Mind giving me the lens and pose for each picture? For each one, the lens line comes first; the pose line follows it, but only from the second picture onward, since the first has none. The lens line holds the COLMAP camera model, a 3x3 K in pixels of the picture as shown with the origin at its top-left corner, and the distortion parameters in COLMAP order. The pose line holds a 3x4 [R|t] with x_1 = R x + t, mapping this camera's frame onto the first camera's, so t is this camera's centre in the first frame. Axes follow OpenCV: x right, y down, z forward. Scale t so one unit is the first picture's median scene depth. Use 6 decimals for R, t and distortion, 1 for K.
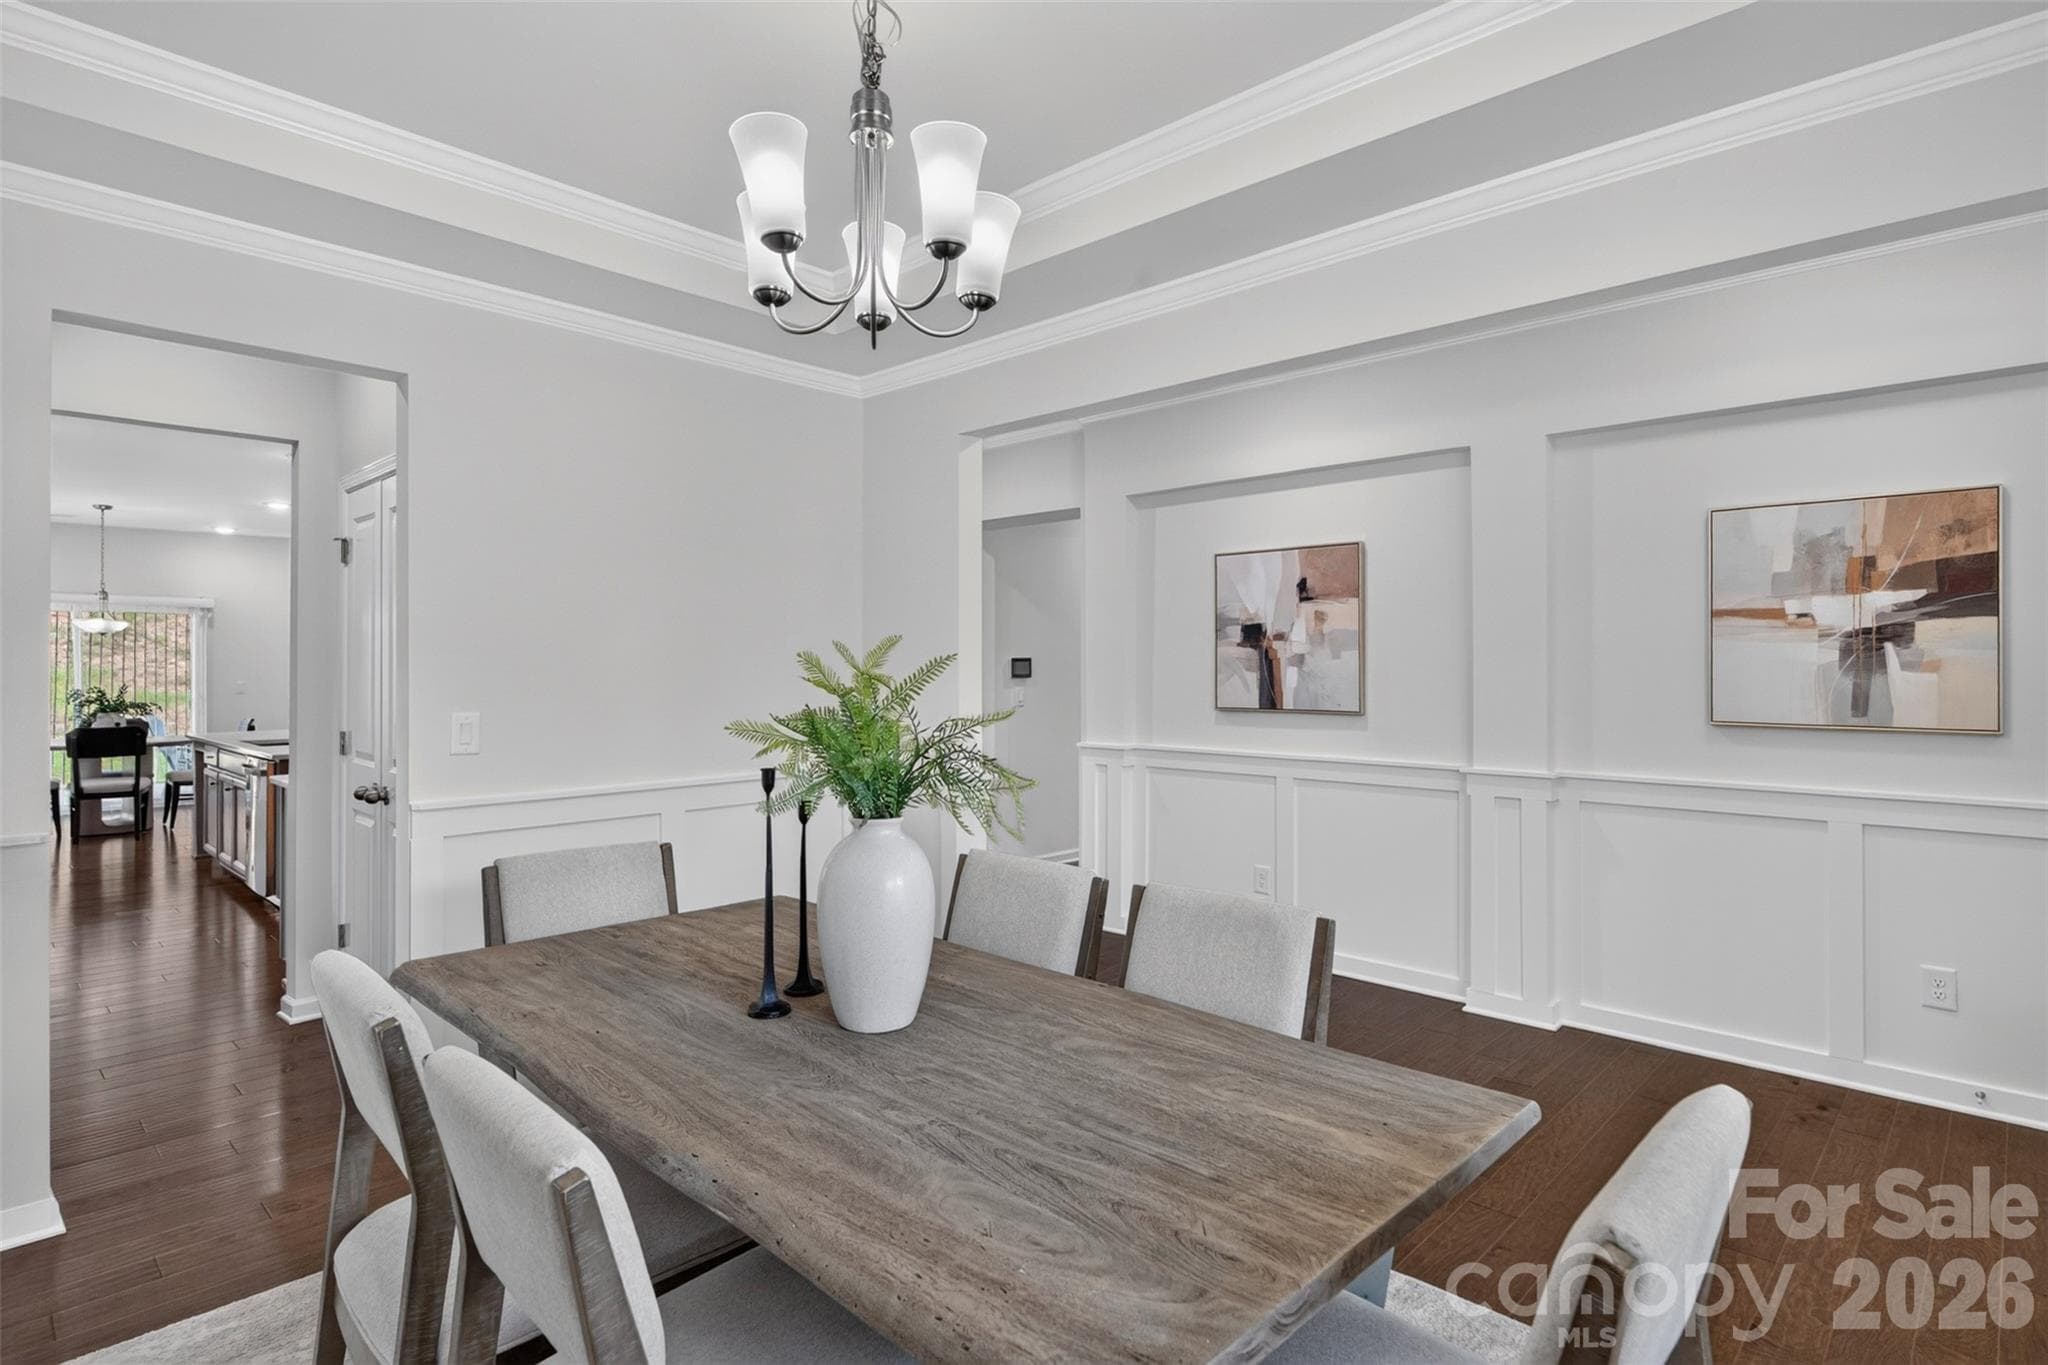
lens RADIAL K [[1042.6, 0, 1024.0], [0, 1042.6, 682.5], [0, 0, 1]] dist [-0.000380, -0.000264]
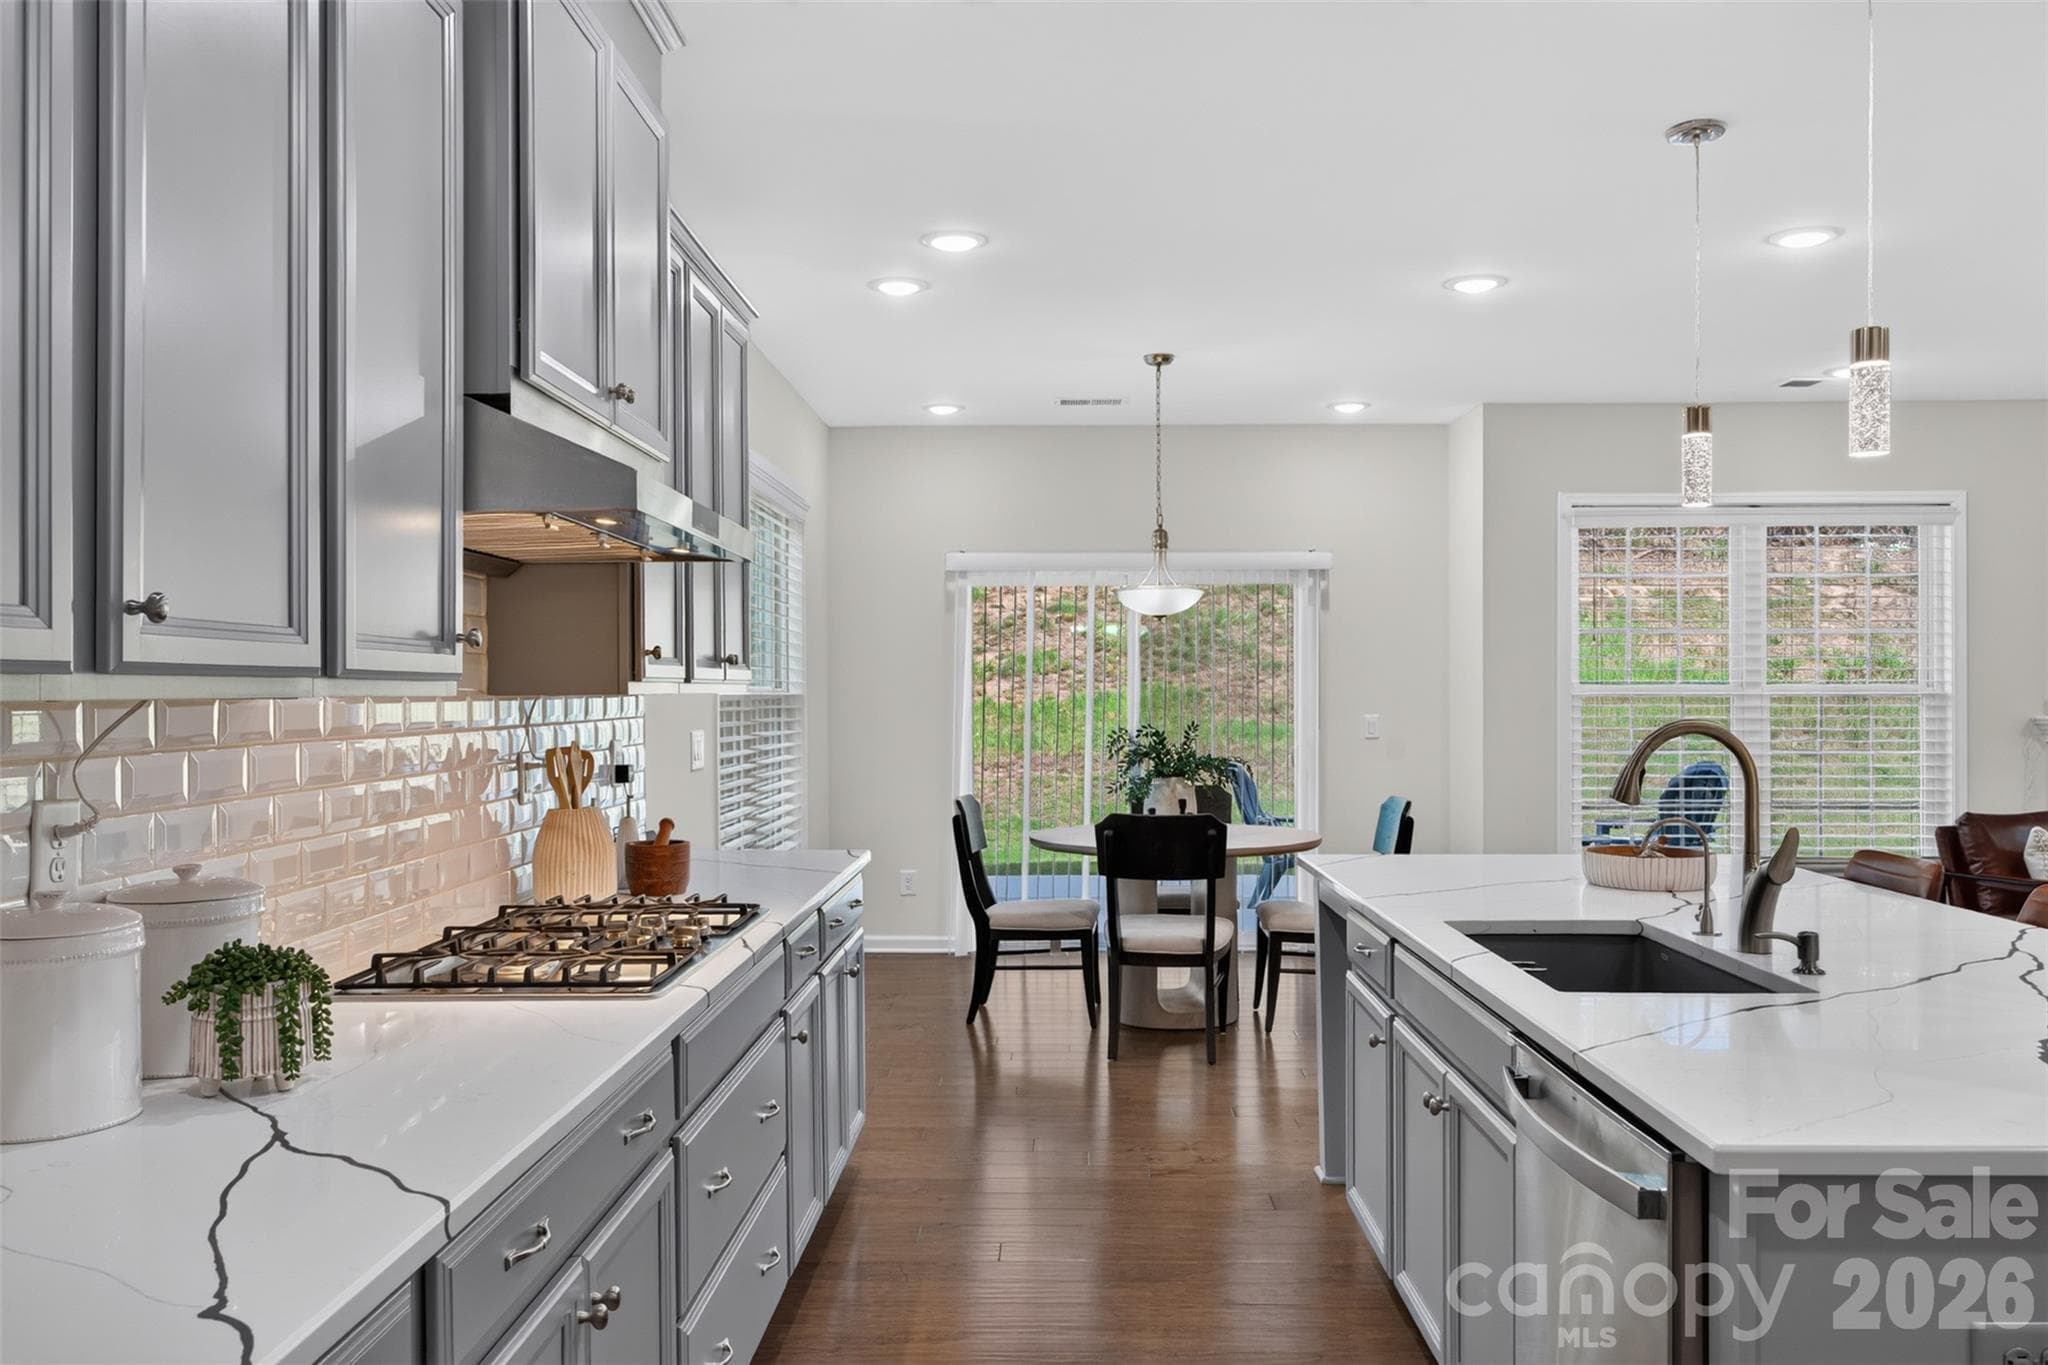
lens RADIAL K [[1538.0, 0, 1026.6], [0, 1538.0, 716.0], [0, 0, 1]] dist [-0.006989, 0.000301]
pose [[0.669425, 0.007911, -0.742837, -0.383118], [0.000283, 0.999941, 0.010904, -0.008379], [0.742880, -0.007510, 0.669383, 0.463669]]
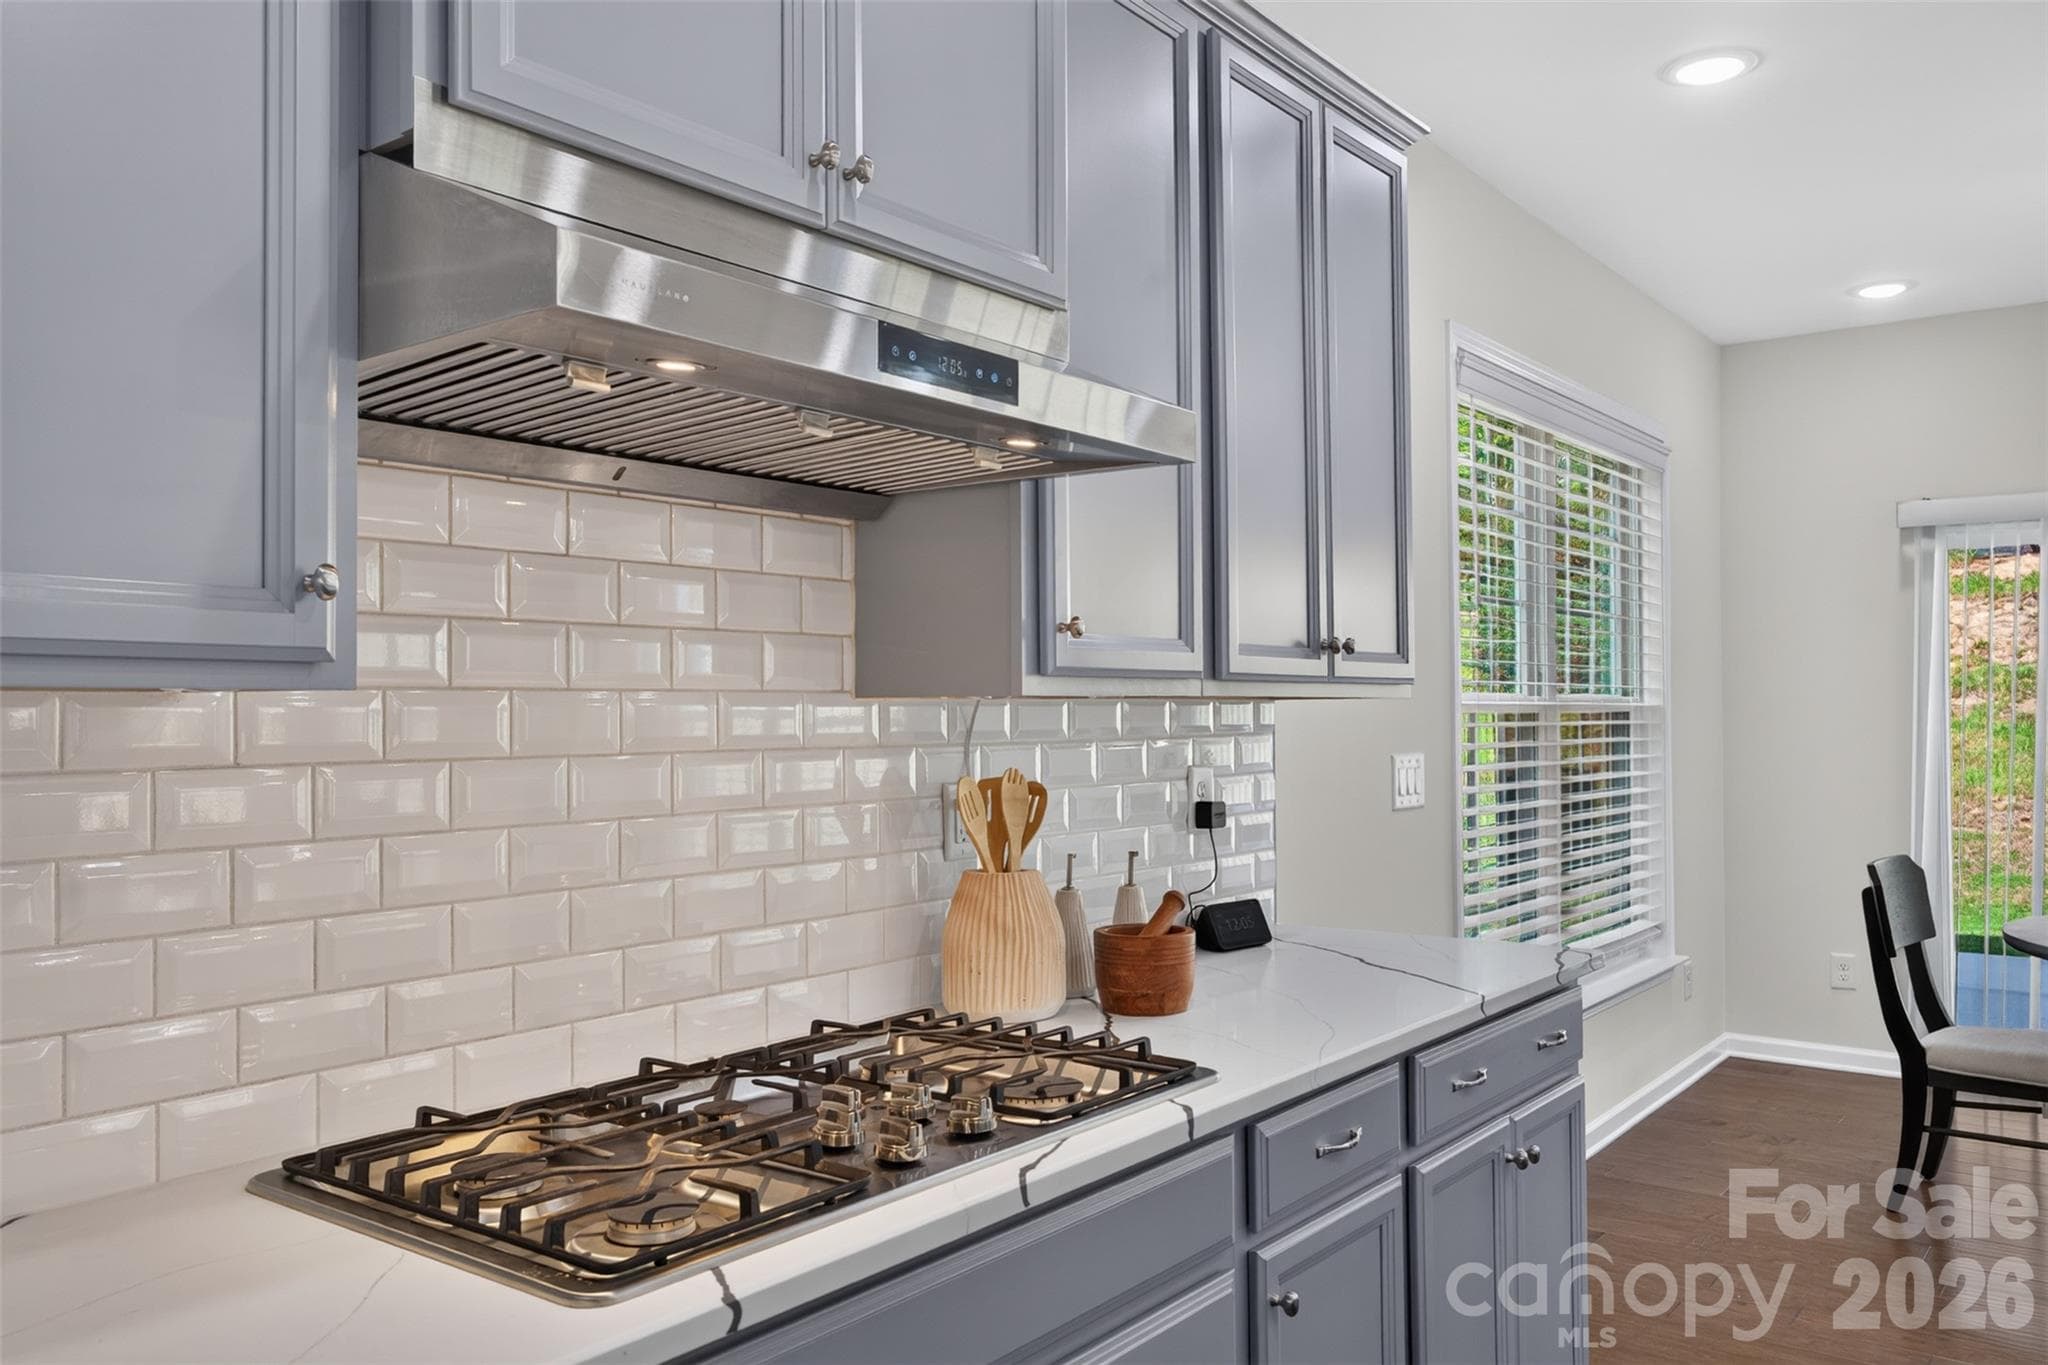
lens RADIAL K [[1538.0, 0, 1026.6], [0, 1538.0, 716.0], [0, 0, 1]] dist [-0.006989, 0.000301]
pose [[0.090983, 0.001242, -0.995852, -0.504883], [-0.002927, 0.999995, 0.000980, -0.006610], [0.995848, 0.002826, 0.090986, 0.636704]]
